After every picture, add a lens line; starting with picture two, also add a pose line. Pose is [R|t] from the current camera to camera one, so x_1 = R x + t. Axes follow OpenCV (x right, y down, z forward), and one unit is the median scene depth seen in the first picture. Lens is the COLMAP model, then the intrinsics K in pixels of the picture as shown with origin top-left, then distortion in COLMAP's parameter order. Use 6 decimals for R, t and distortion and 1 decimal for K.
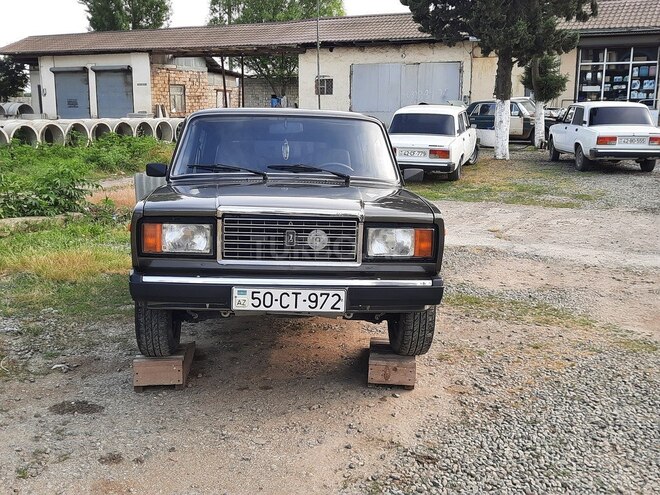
lens RADIAL K [[739.4, 0, 319.7], [0, 739.4, 245.8], [0, 0, 1]] dist [0.078092, -0.131786]
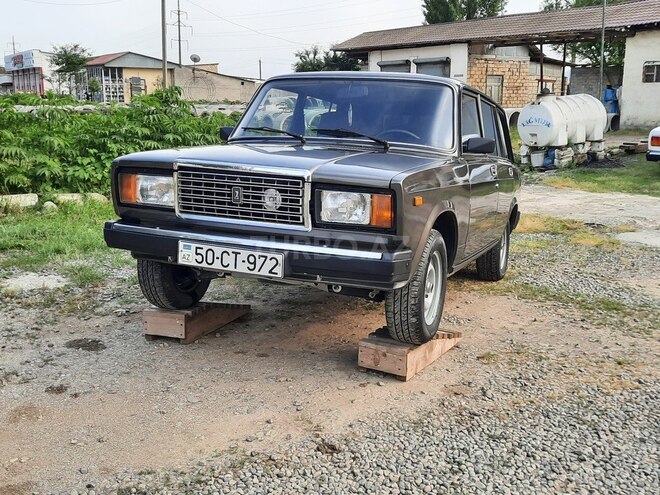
lens RADIAL K [[745.9, 0, 323.1], [0, 745.9, 244.7], [0, 0, 1]] dist [0.071845, -0.125396]
pose [[0.901293, 0.082172, -0.425346, 0.348905], [-0.080656, 0.996508, 0.021609, 0.017297], [0.425636, 0.014831, 0.904773, 0.127999]]
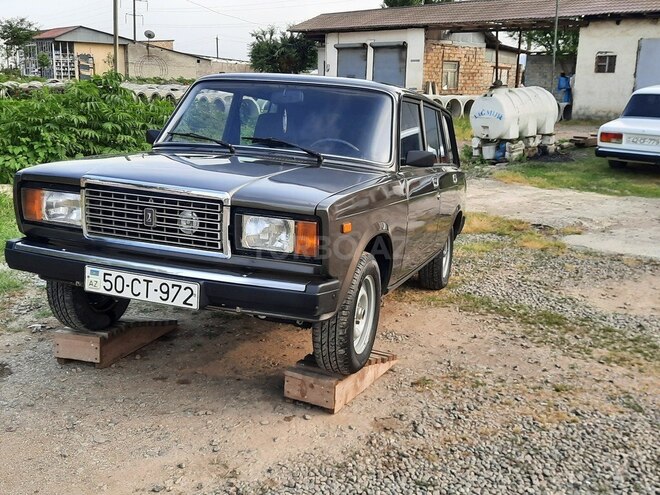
lens RADIAL K [[745.9, 0, 323.1], [0, 745.9, 244.7], [0, 0, 1]] dist [0.071845, -0.125396]
pose [[0.923115, 0.102624, -0.370576, 0.351526], [-0.093515, 0.994710, 0.042517, -0.025631], [0.372979, -0.004594, 0.927828, 0.187893]]
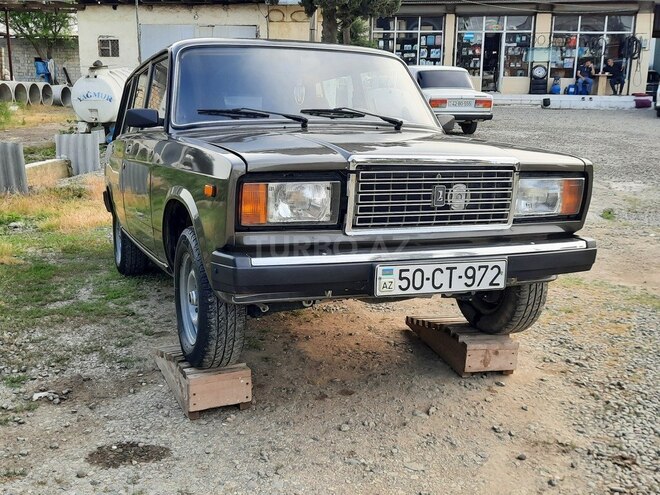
lens RADIAL K [[745.9, 0, 323.1], [0, 745.9, 244.7], [0, 0, 1]] dist [0.071845, -0.125396]
pose [[0.950116, -0.058100, 0.306437, -0.284467], [0.047184, 0.997964, 0.042916, 0.000643], [-0.308306, -0.026316, 0.950923, 0.226652]]
